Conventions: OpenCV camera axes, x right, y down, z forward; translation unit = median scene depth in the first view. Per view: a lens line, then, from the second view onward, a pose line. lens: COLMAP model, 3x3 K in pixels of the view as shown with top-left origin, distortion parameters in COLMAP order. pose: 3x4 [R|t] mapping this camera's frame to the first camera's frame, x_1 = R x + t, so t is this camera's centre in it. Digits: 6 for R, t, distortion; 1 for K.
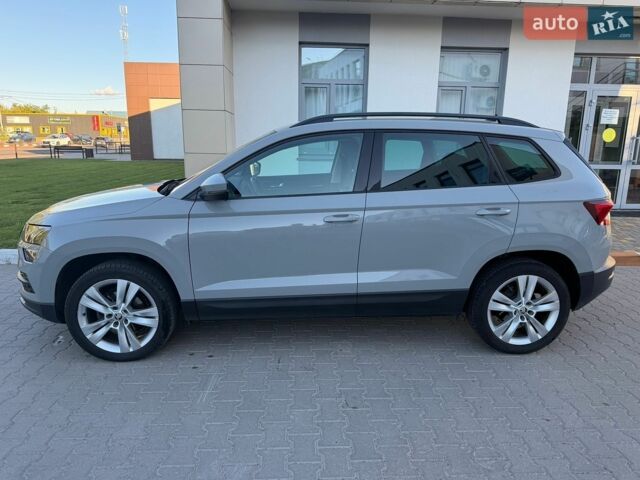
lens RADIAL K [[466.6, 0, 311.9], [0, 466.6, 241.9], [0, 0, 1]] dist [0.022856, -0.030110]
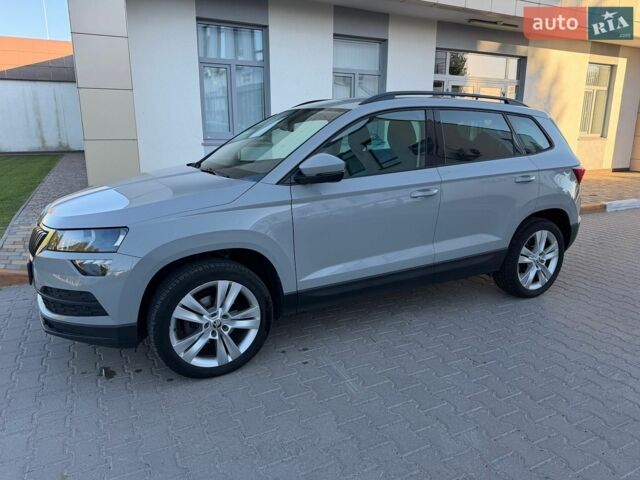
lens RADIAL K [[466.6, 0, 311.9], [0, 466.6, 241.9], [0, 0, 1]] dist [0.022856, -0.030110]
pose [[0.907770, -0.107732, 0.405398, -0.578181], [0.096977, 0.994174, 0.047044, -0.014983], [-0.408104, -0.003390, 0.912929, 0.137902]]
